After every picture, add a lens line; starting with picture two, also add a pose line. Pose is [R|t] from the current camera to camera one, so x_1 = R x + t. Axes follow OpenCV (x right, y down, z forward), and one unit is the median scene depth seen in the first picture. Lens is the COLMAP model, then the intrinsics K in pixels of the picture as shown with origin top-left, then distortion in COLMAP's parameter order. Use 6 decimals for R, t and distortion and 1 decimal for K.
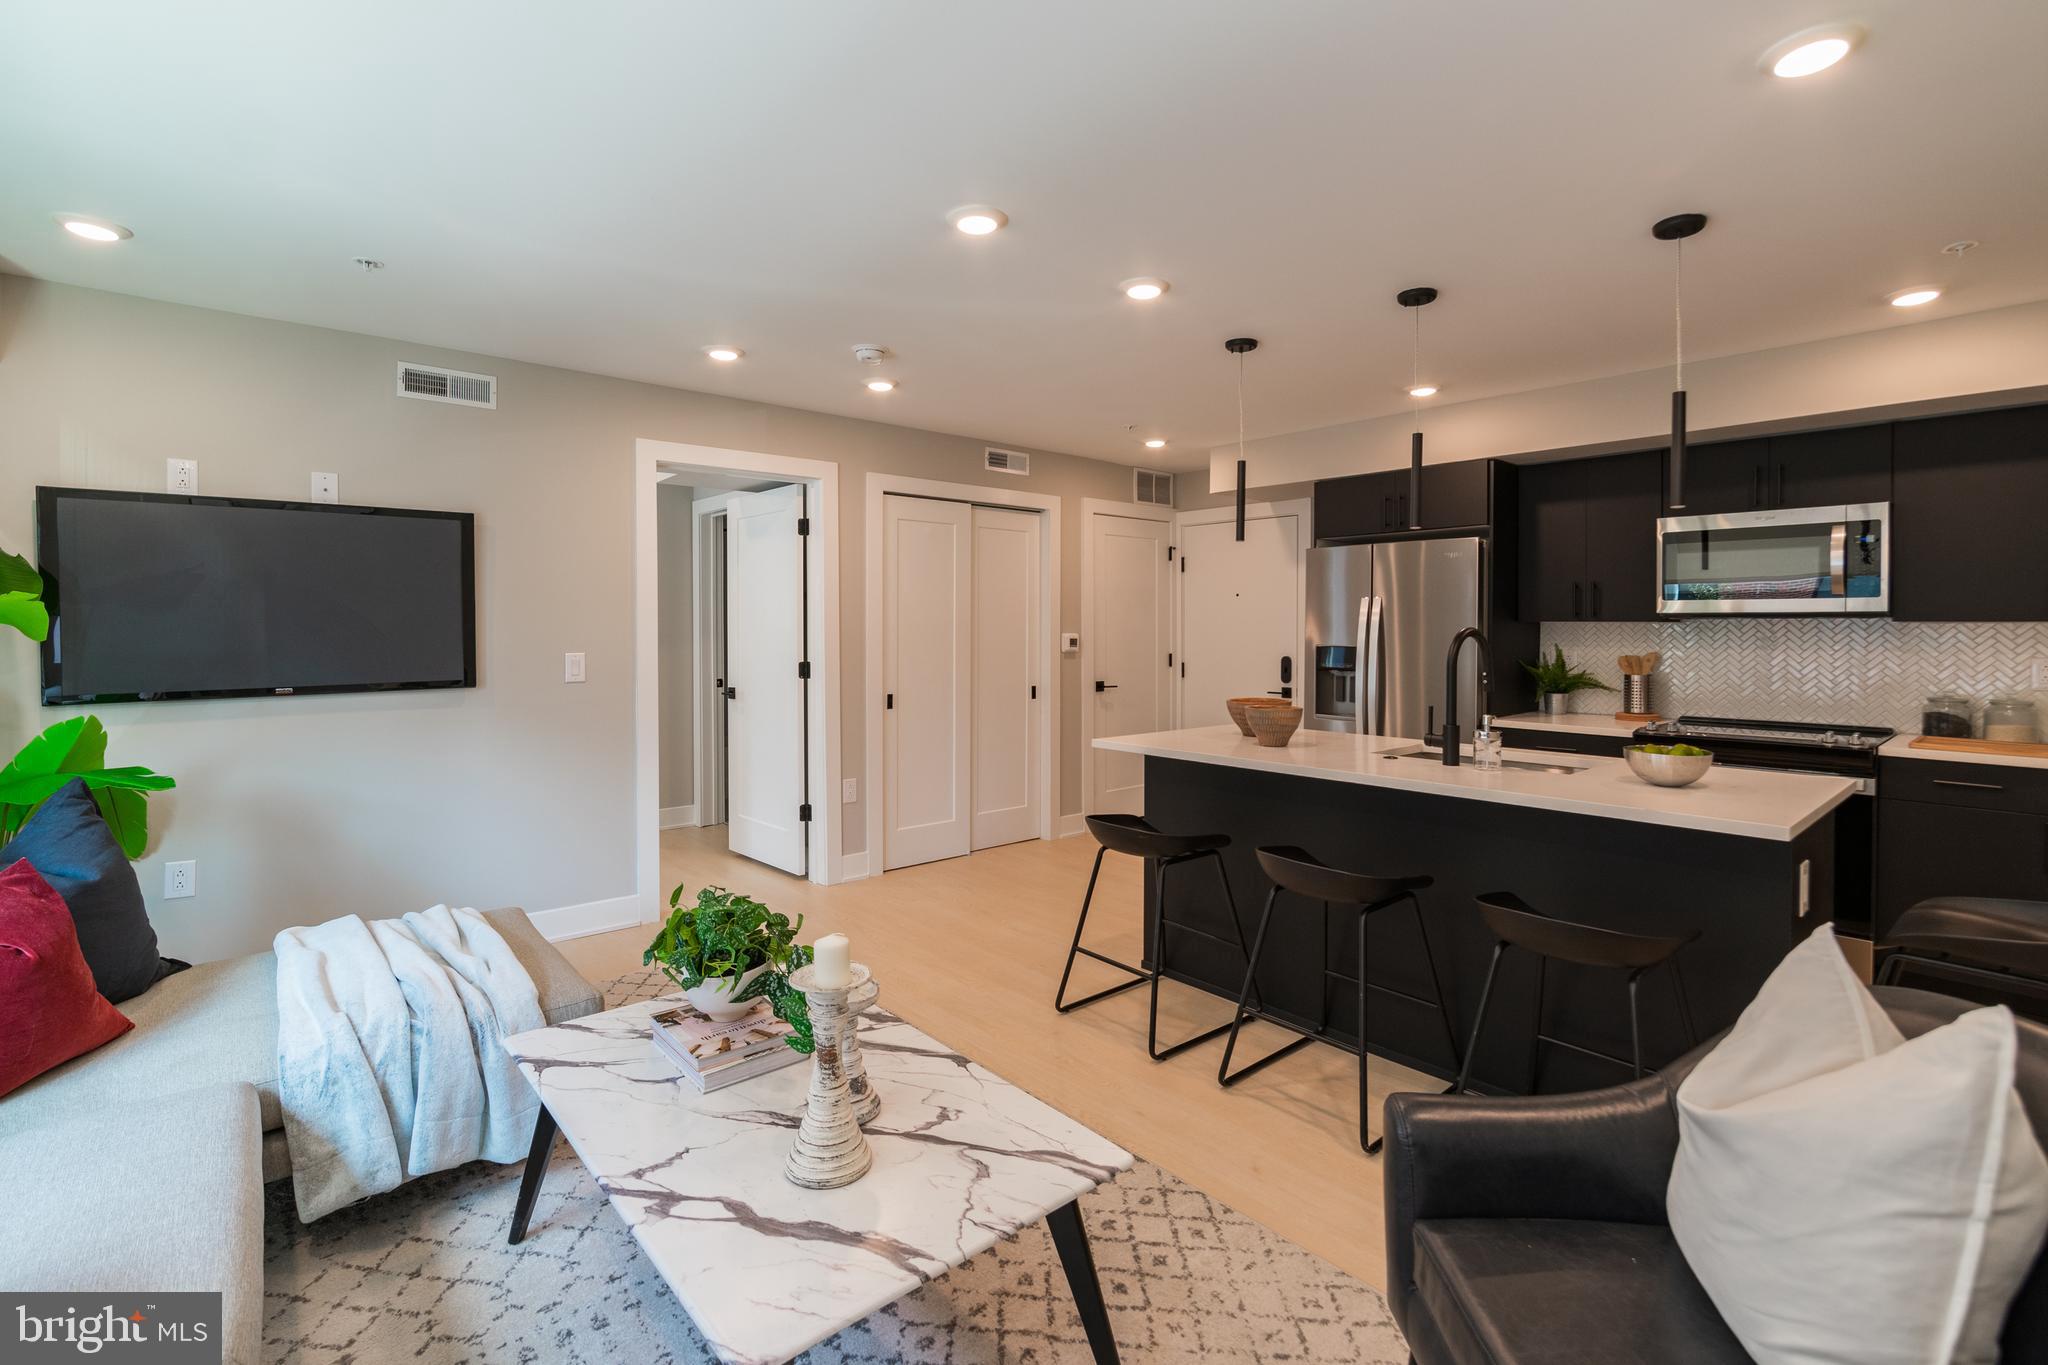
lens RADIAL K [[962.9, 0, 1077.8], [0, 962.9, 644.9], [0, 0, 1]] dist [0.020358, -0.000294]
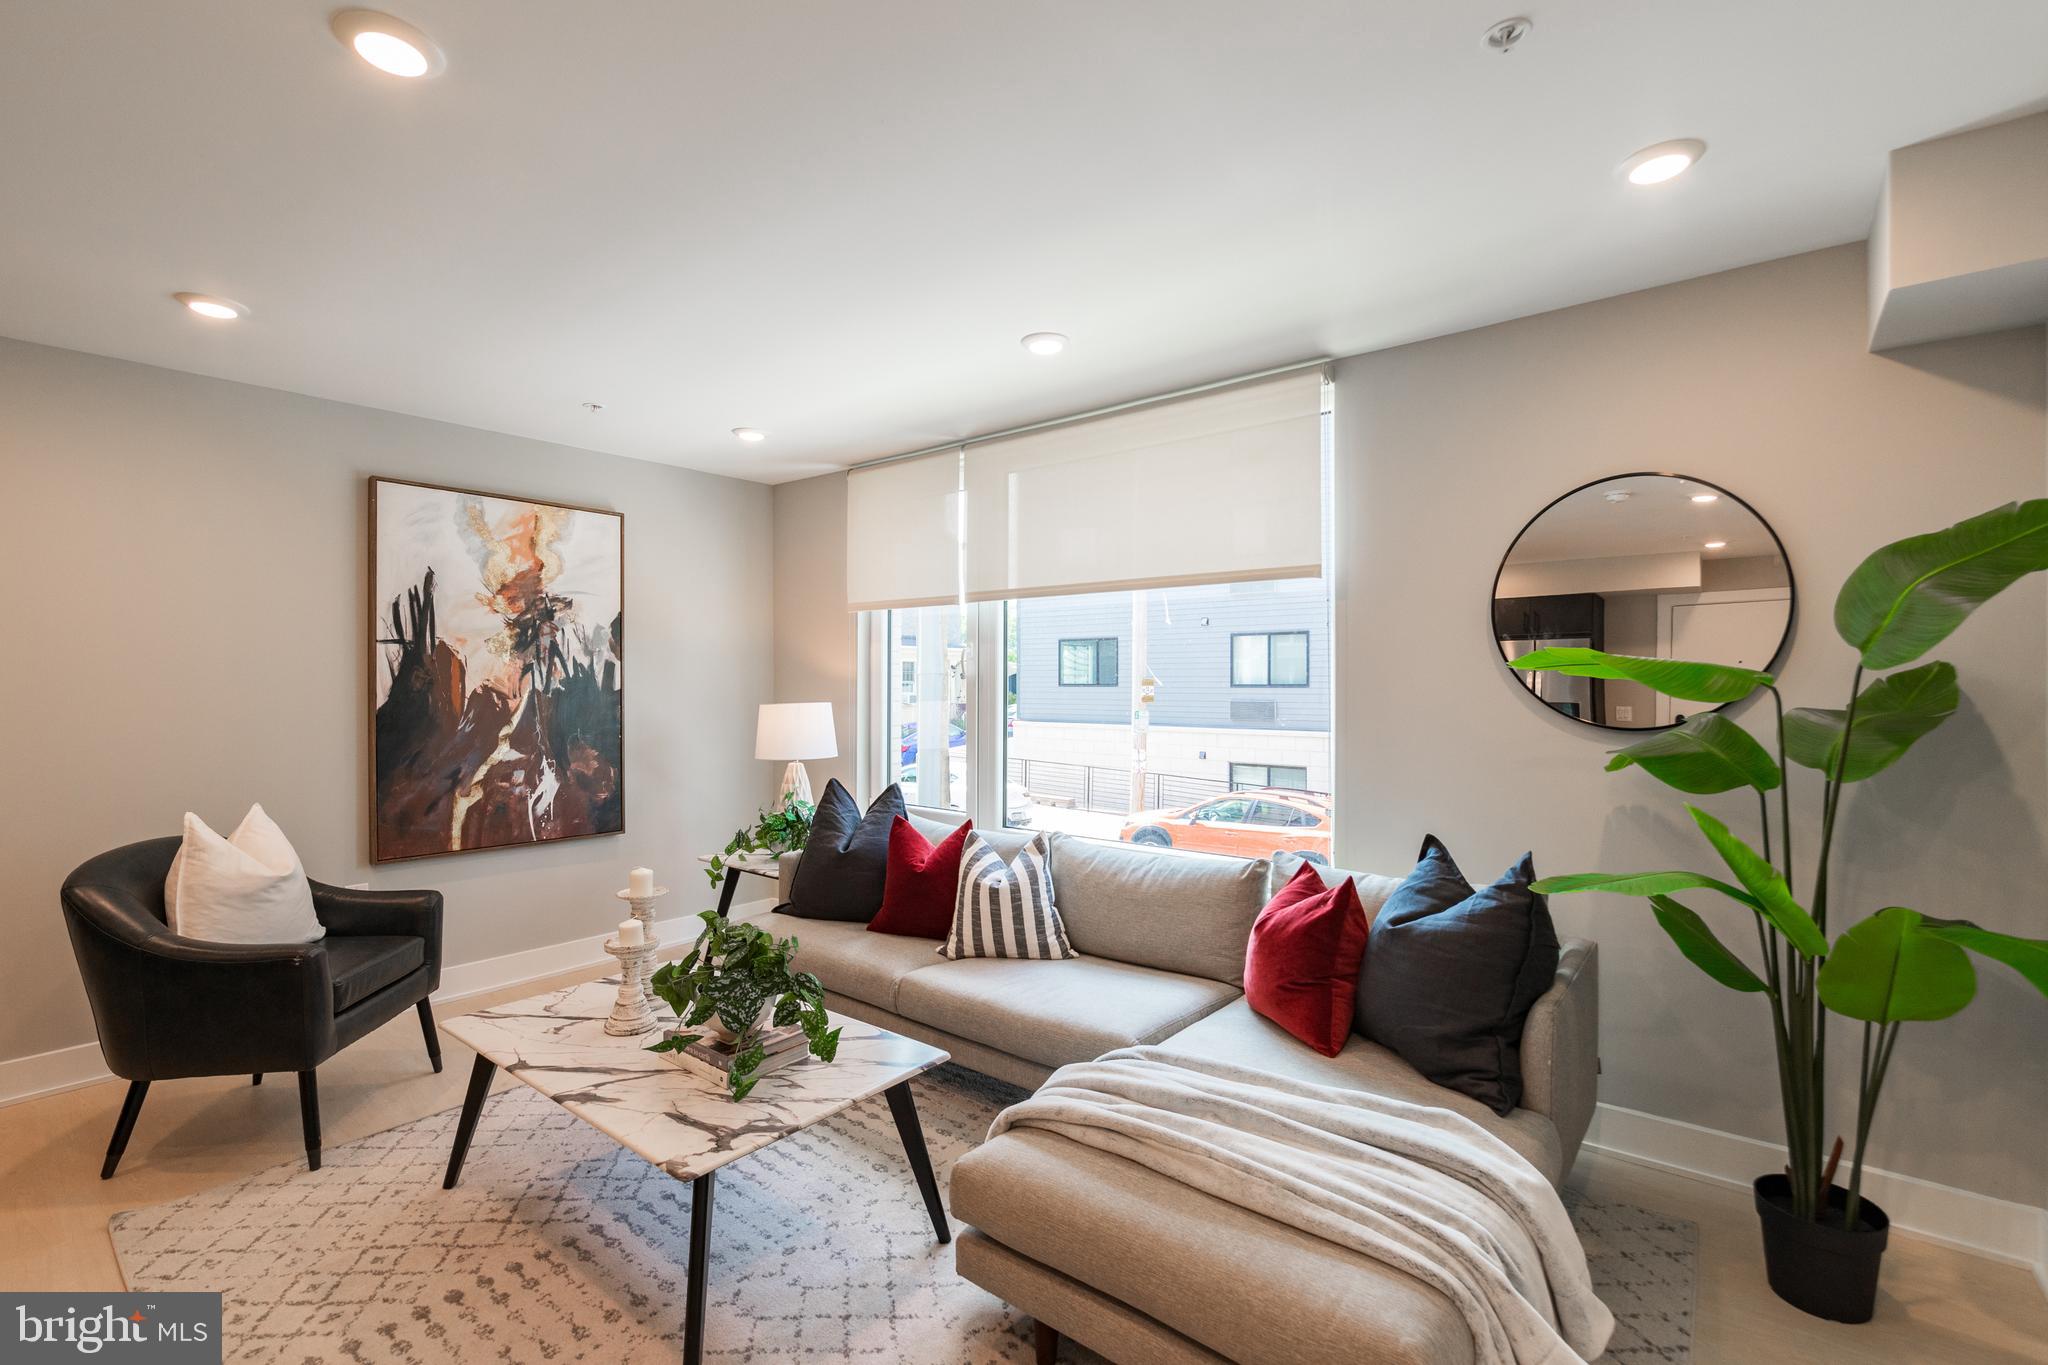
lens RADIAL K [[907.4, 0, 1030.1], [0, 907.4, 680.4], [0, 0, 1]] dist [-0.011018, 0.000696]
pose [[-0.991133, 0.000932, -0.132868, -0.275368], [-0.001445, 0.999841, 0.017799, -0.016161], [0.132864, 0.017833, -0.990974, 1.021864]]
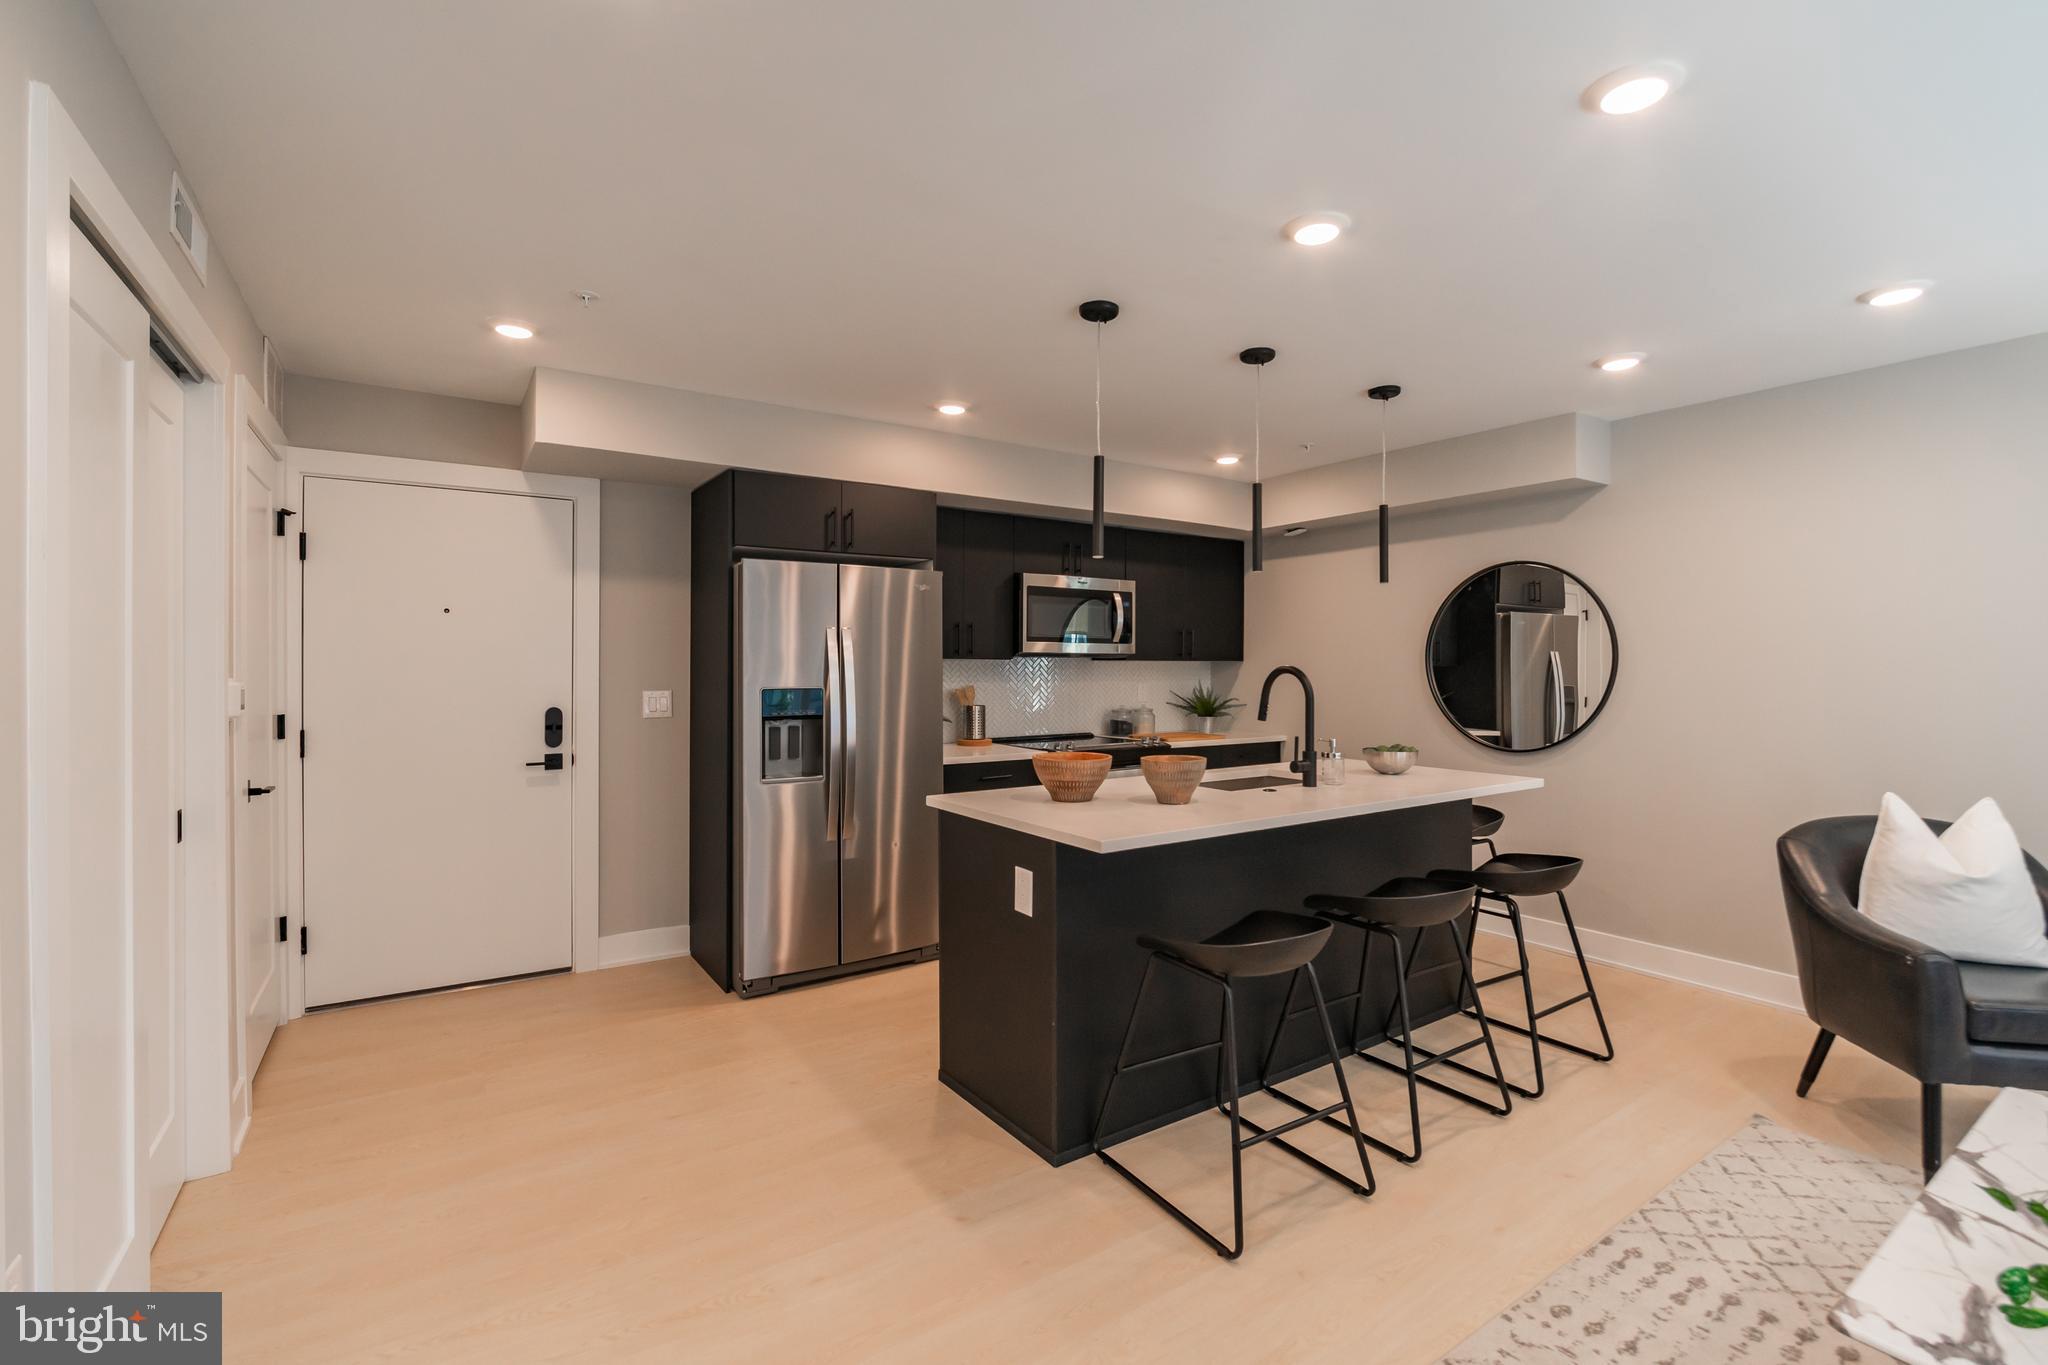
lens RADIAL K [[913.8, 0, 1052.0], [0, 913.8, 667.0], [0, 0, 1]] dist [0.000173, 0.000343]
pose [[0.144053, -0.001548, 0.989569, -0.521975], [0.018651, 0.999825, -0.001151, -0.012779], [-0.989394, 0.018623, 0.144056, 0.817009]]
